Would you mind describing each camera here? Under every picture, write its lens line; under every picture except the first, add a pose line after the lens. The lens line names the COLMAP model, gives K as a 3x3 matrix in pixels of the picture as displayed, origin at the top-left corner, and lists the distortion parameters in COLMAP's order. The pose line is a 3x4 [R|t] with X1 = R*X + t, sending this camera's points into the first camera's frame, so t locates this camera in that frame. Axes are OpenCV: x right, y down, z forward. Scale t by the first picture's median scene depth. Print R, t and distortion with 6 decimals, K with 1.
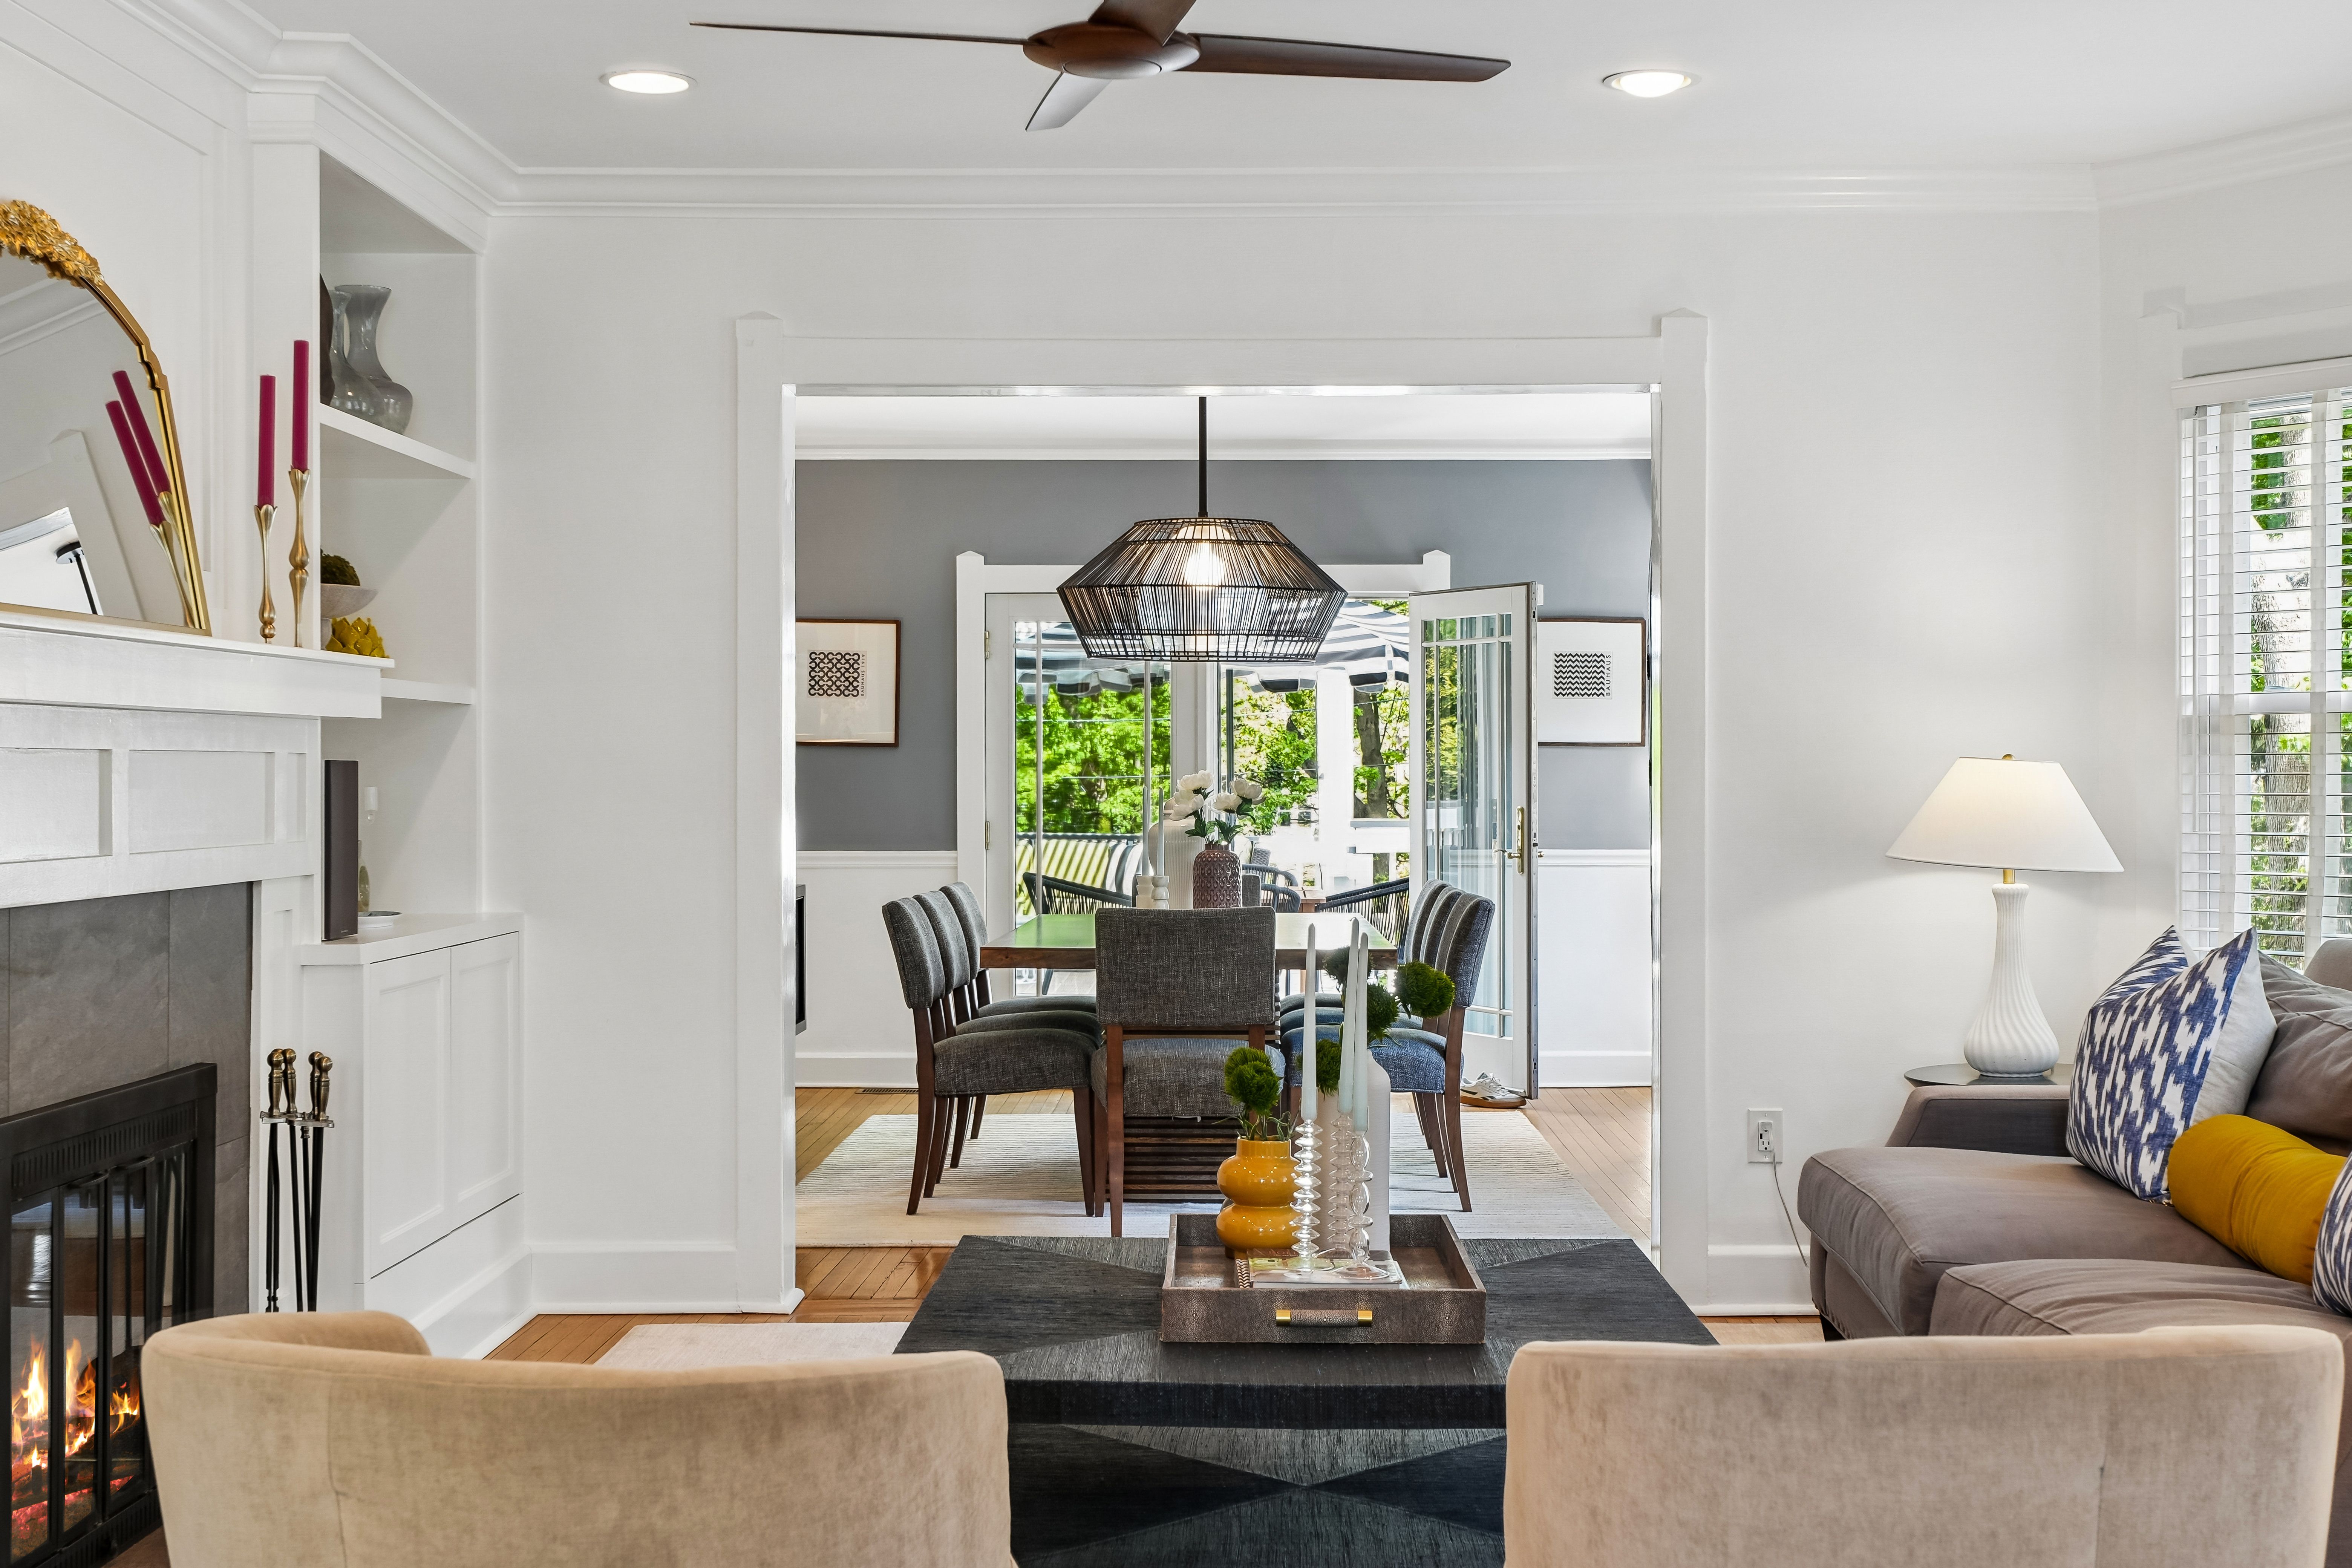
lens RADIAL K [[2982.1, 0, 1176.0], [0, 2982.1, 784.0], [0, 0, 1]] dist [0.026694, -0.113410]
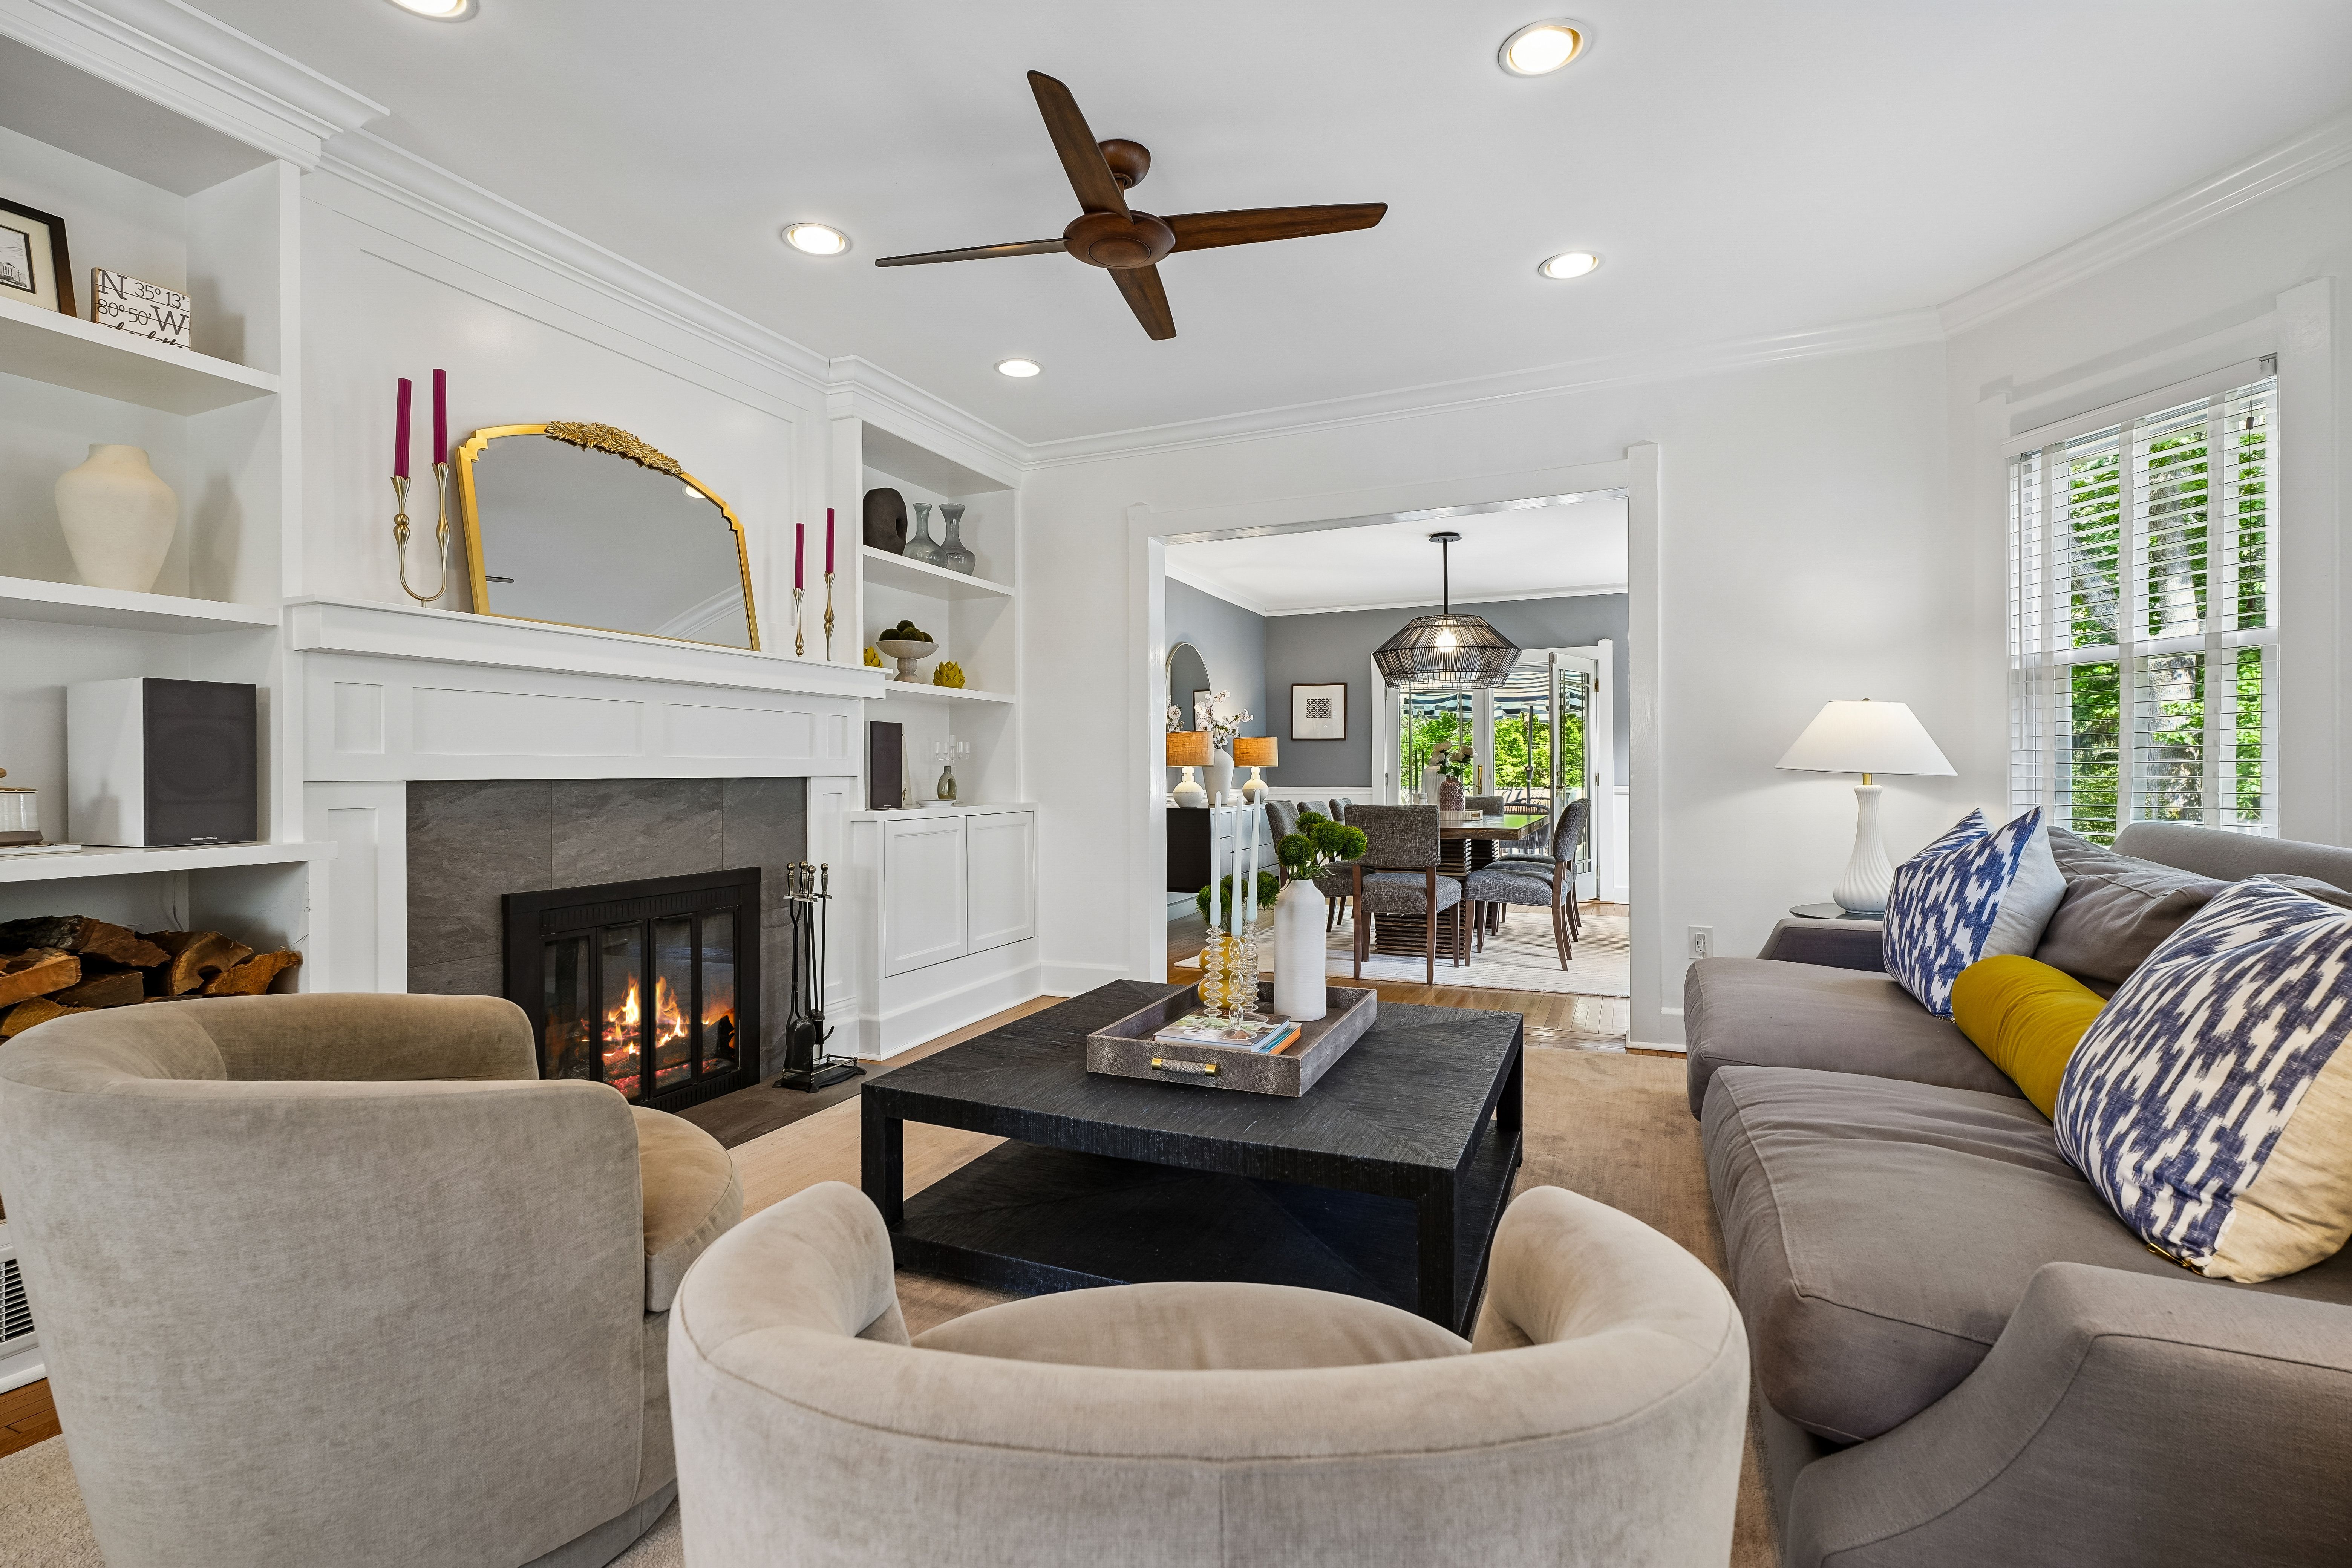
lens RADIAL K [[1056.8, 0, 1171.2], [0, 1056.8, 779.5], [0, 0, 1]] dist [-0.001267, 0.000397]
pose [[0.917763, -0.004337, -0.397105, 0.197314], [0.003901, 0.999991, -0.001904, 0.035444], [0.397110, 0.000198, 0.917771, 0.437198]]
